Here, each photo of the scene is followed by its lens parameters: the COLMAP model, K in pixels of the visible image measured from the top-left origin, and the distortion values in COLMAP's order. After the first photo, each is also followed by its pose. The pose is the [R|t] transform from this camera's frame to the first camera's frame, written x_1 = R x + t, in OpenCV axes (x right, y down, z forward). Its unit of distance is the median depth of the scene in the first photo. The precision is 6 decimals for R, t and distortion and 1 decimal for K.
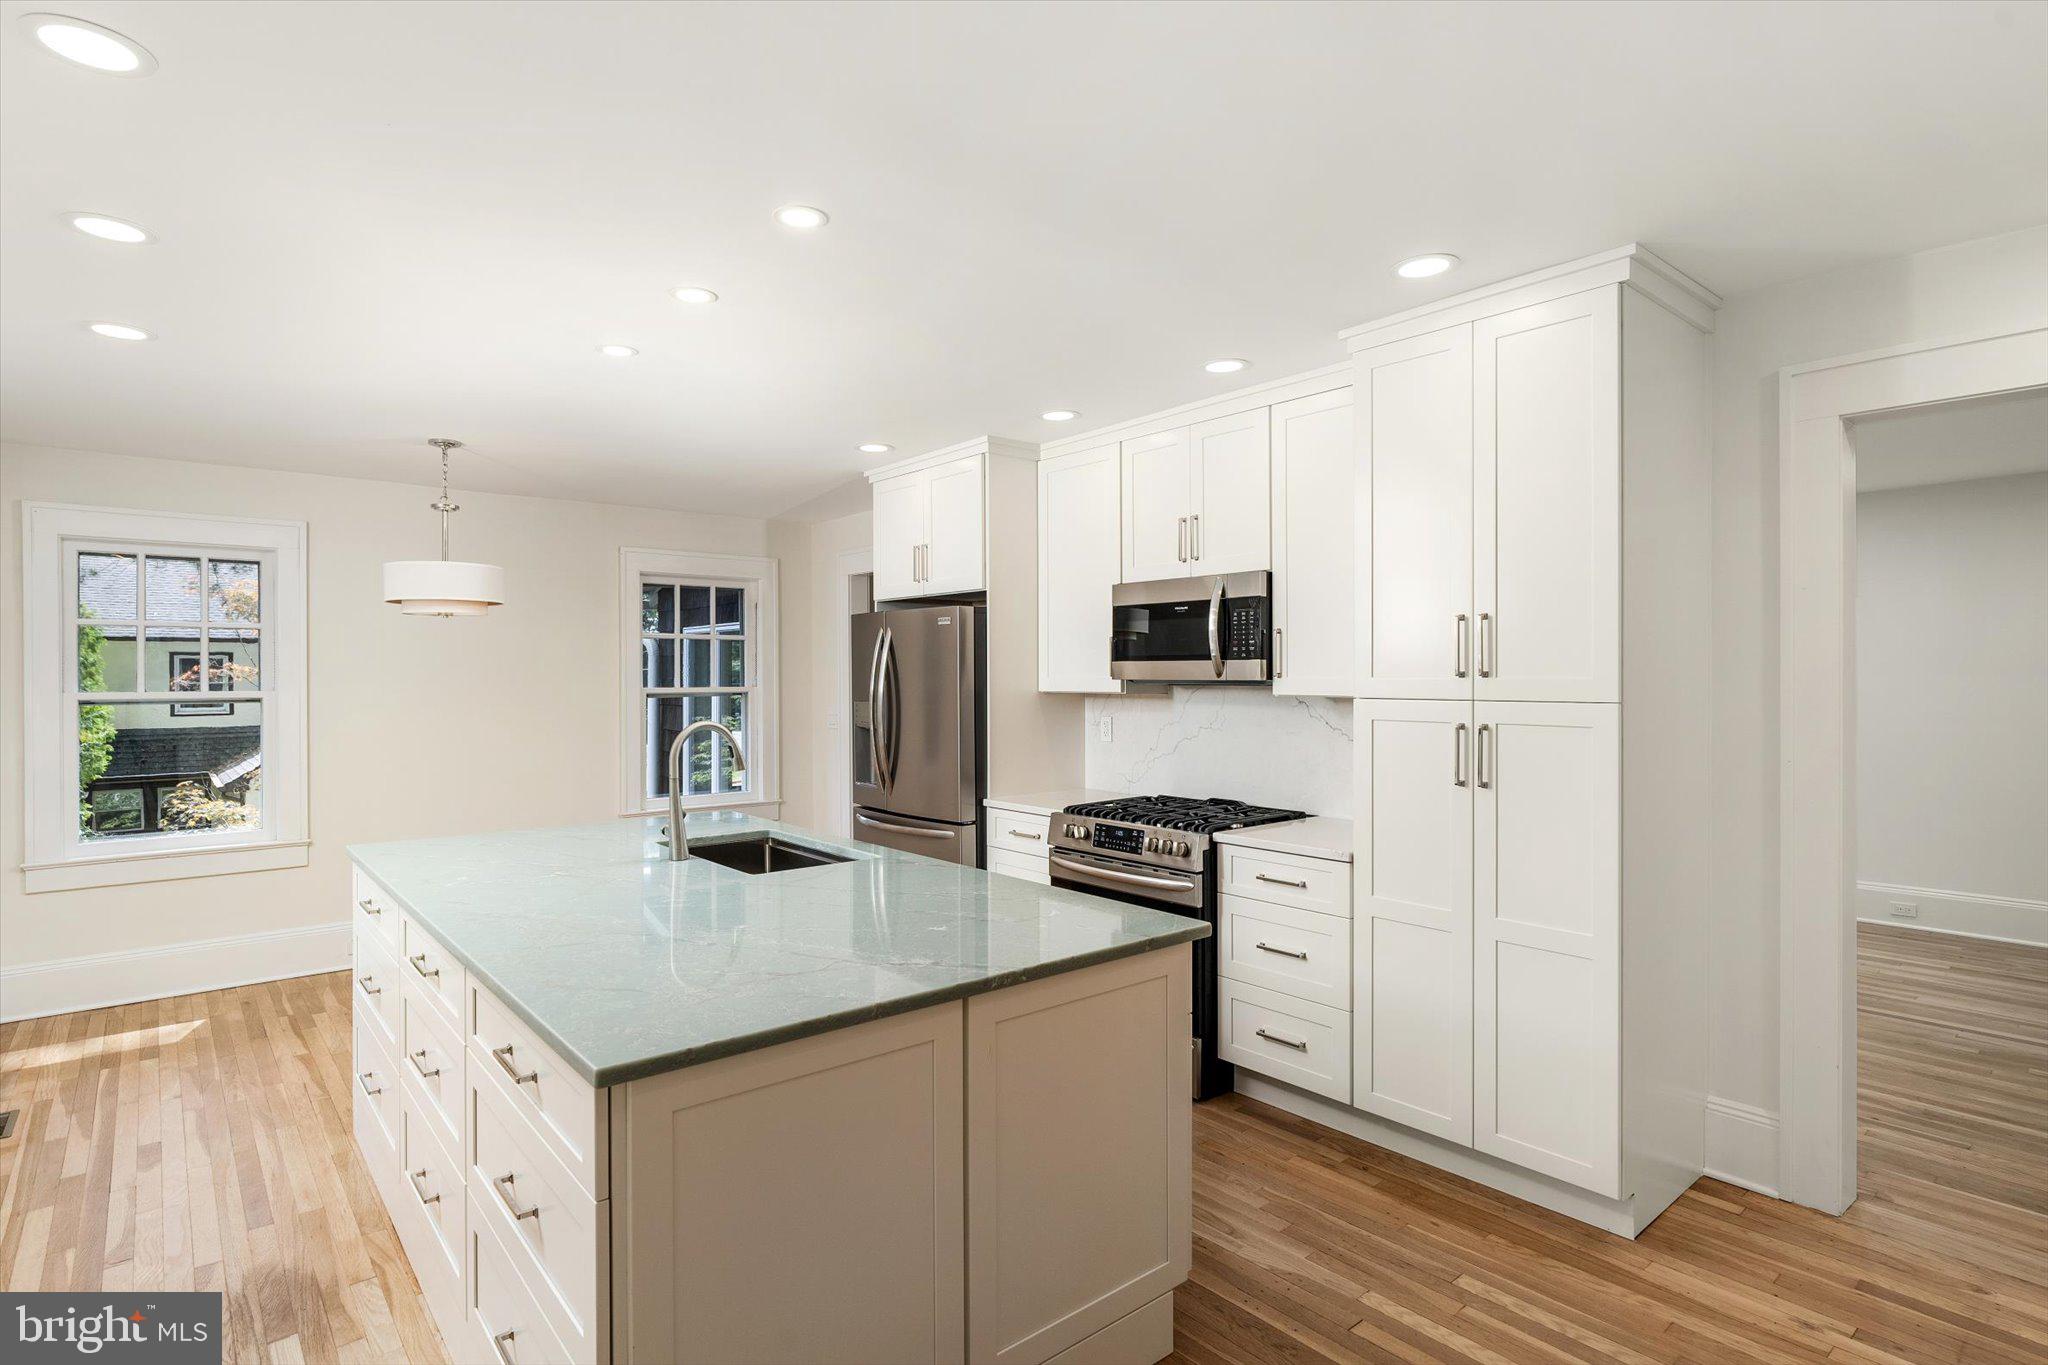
lens RADIAL K [[1037.4, 0, 1024.0], [0, 1037.4, 682.5], [0, 0, 1]] dist [-0.001709, -0.000119]
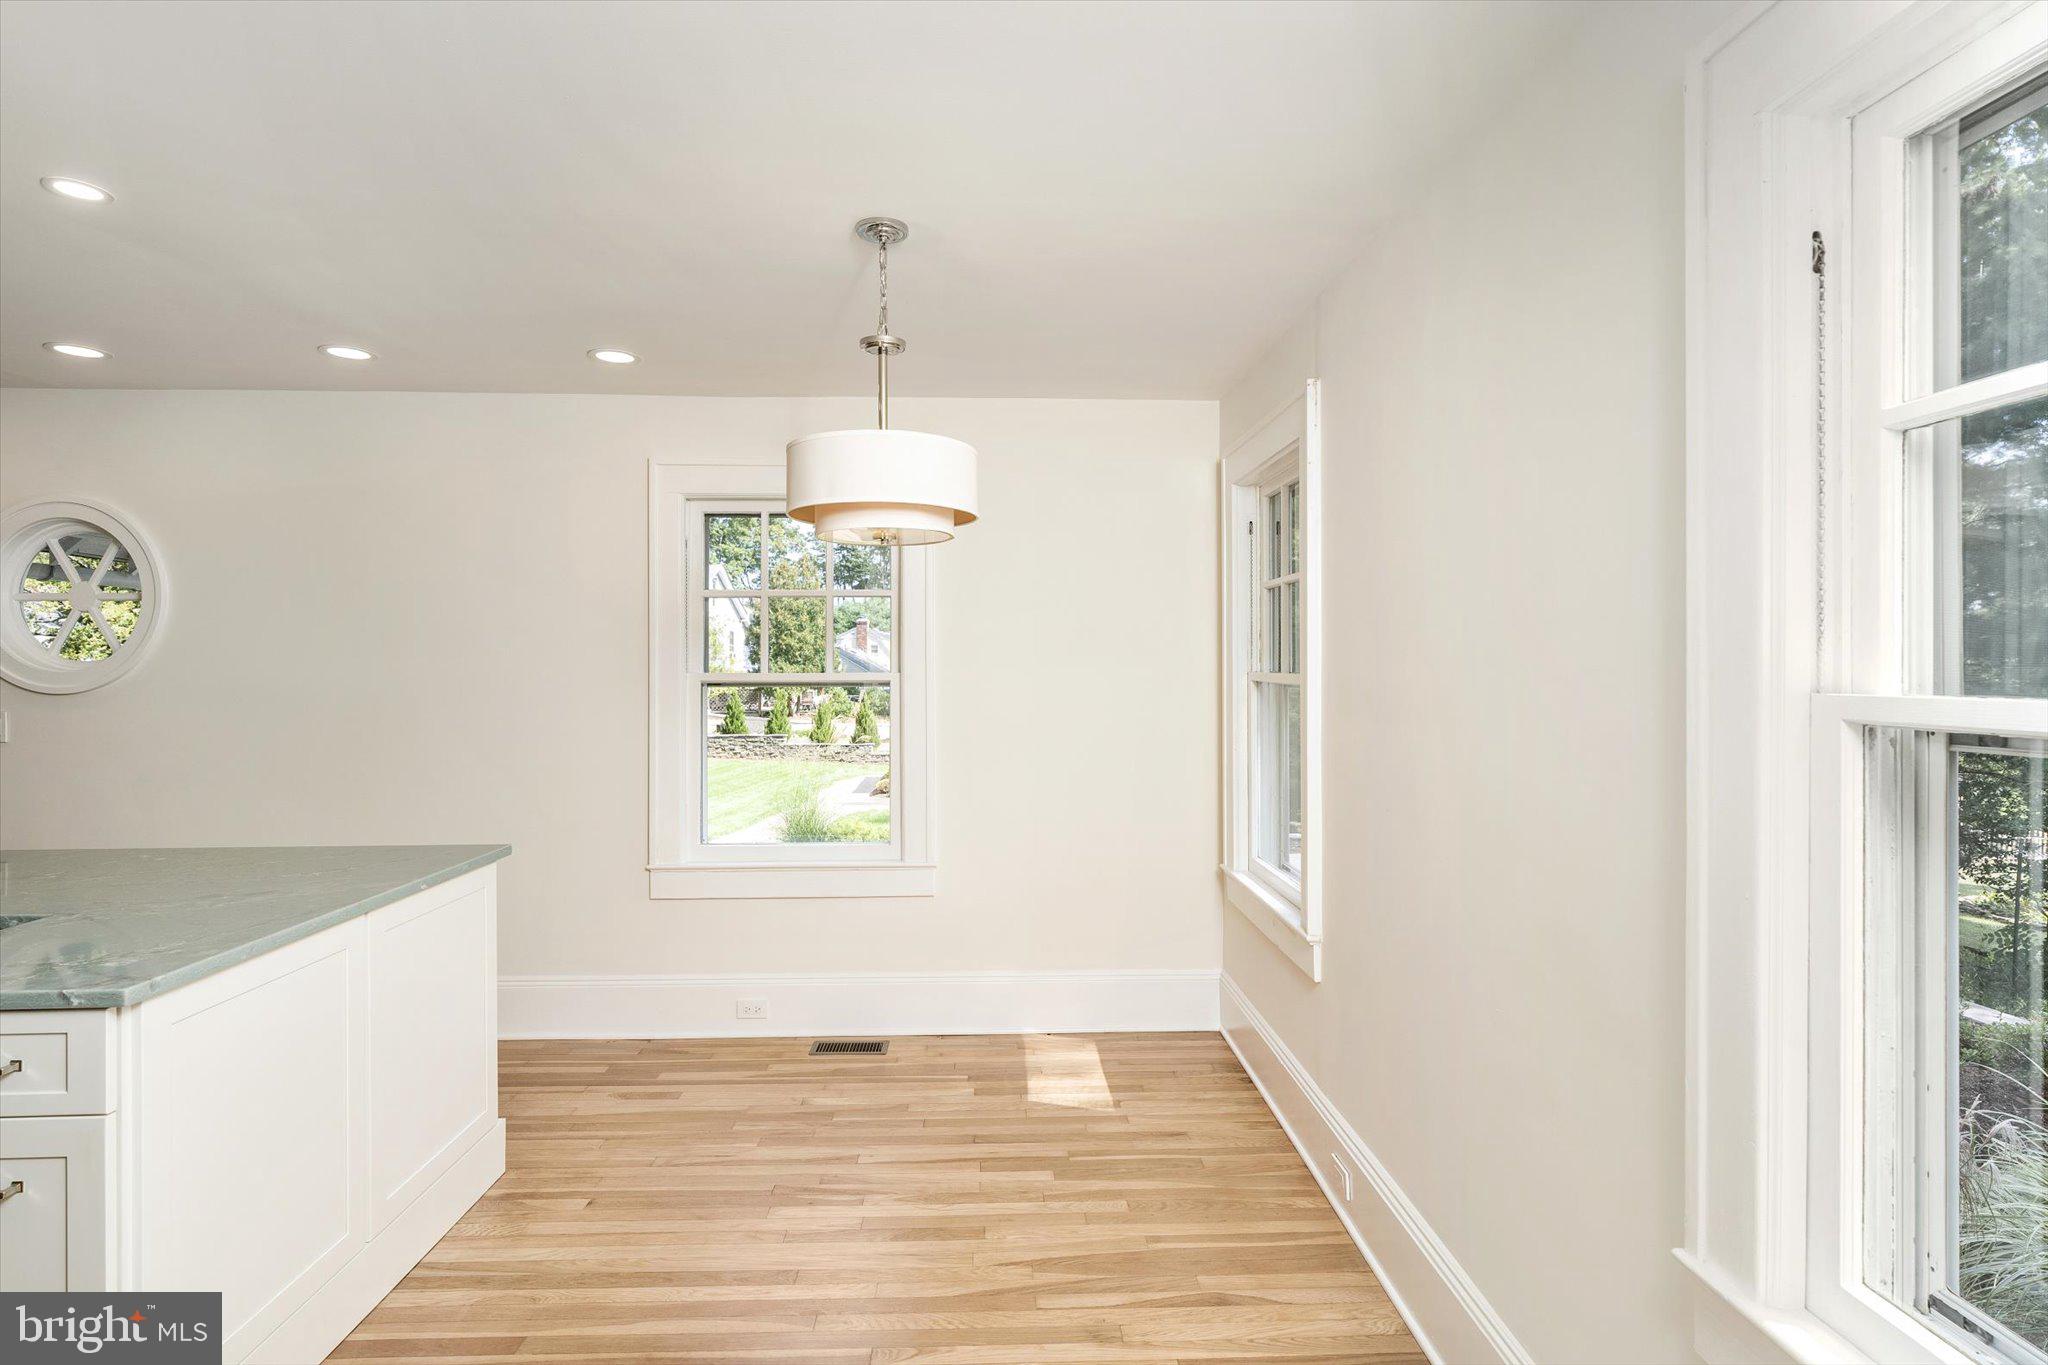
lens RADIAL K [[957.6, 0, 1024.0], [0, 957.6, 682.5], [0, 0, 1]] dist [-0.002773, -0.000208]
pose [[-0.610579, 0.008858, -0.791906, -0.216530], [0.003516, 0.999958, 0.008475, 0.004210], [0.791948, 0.002391, -0.610584, 1.500039]]
